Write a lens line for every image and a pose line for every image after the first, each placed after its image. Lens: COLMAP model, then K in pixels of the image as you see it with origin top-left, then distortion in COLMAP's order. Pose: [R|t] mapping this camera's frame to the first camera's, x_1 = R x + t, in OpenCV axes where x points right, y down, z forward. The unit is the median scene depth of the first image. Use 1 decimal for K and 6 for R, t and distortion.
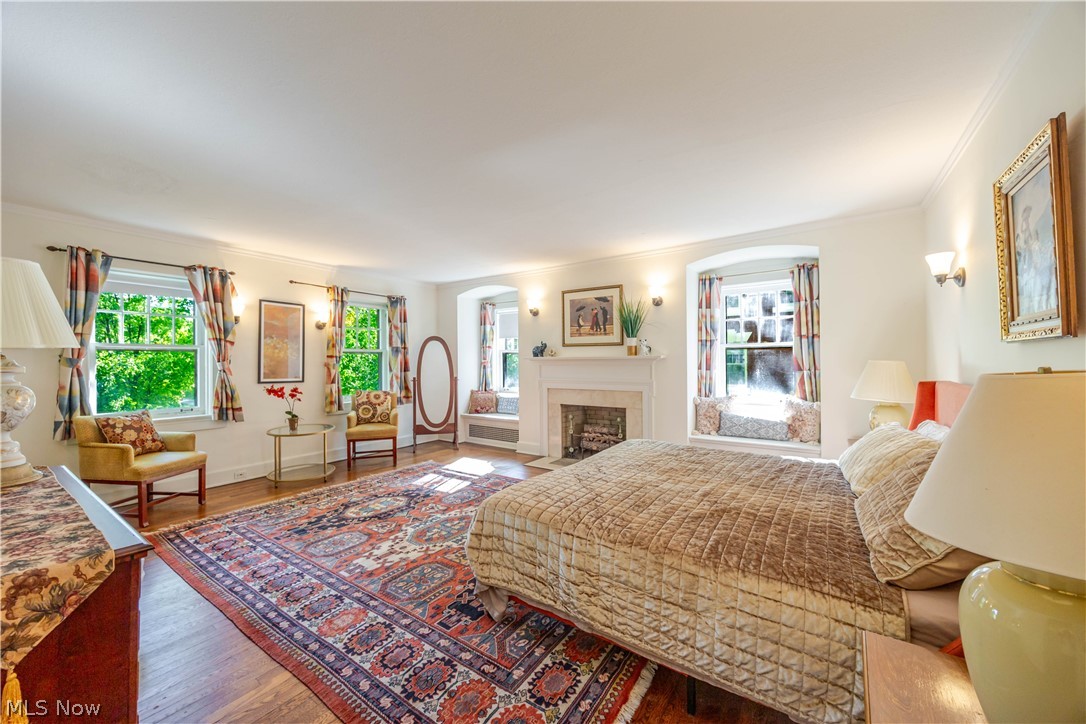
lens RADIAL K [[412.6, 0, 543.1], [0, 412.6, 361.8], [0, 0, 1]] dist [0.000274, -0.000138]
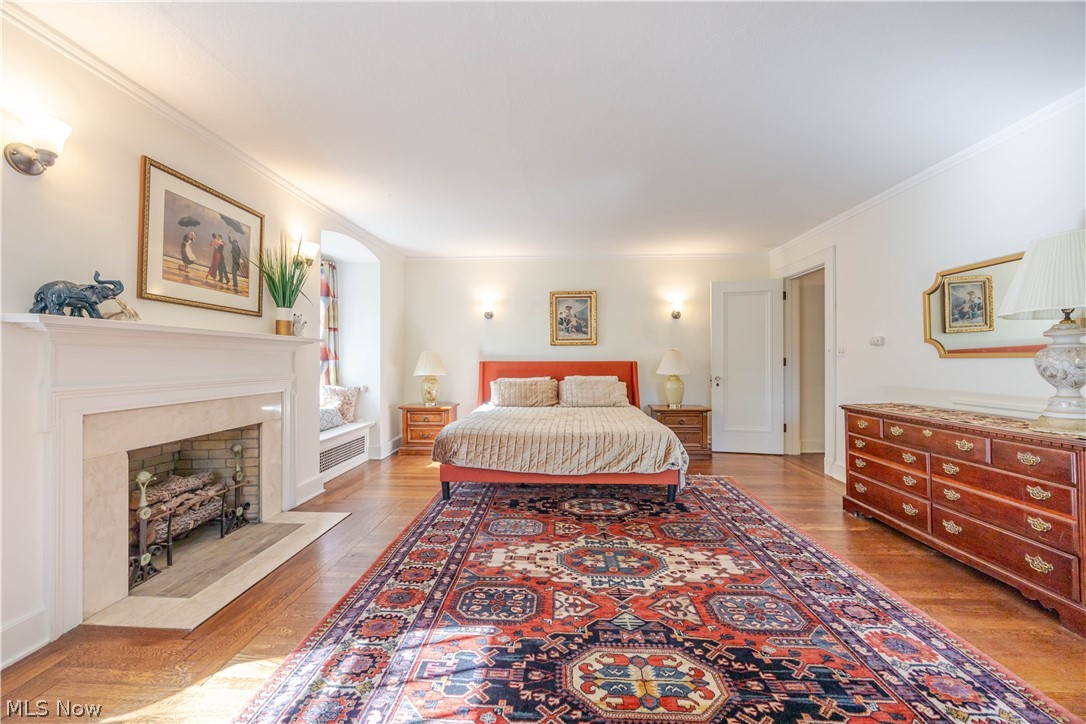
lens RADIAL K [[412.6, 0, 541.5], [0, 412.6, 357.8], [0, 0, 1]] dist [0.000274, -0.000138]
pose [[-0.531983, 0.014782, 0.846626, -0.837853], [0.011497, 0.999882, -0.010233, 0.046820], [-0.846677, 0.004290, -0.532090, 1.565285]]
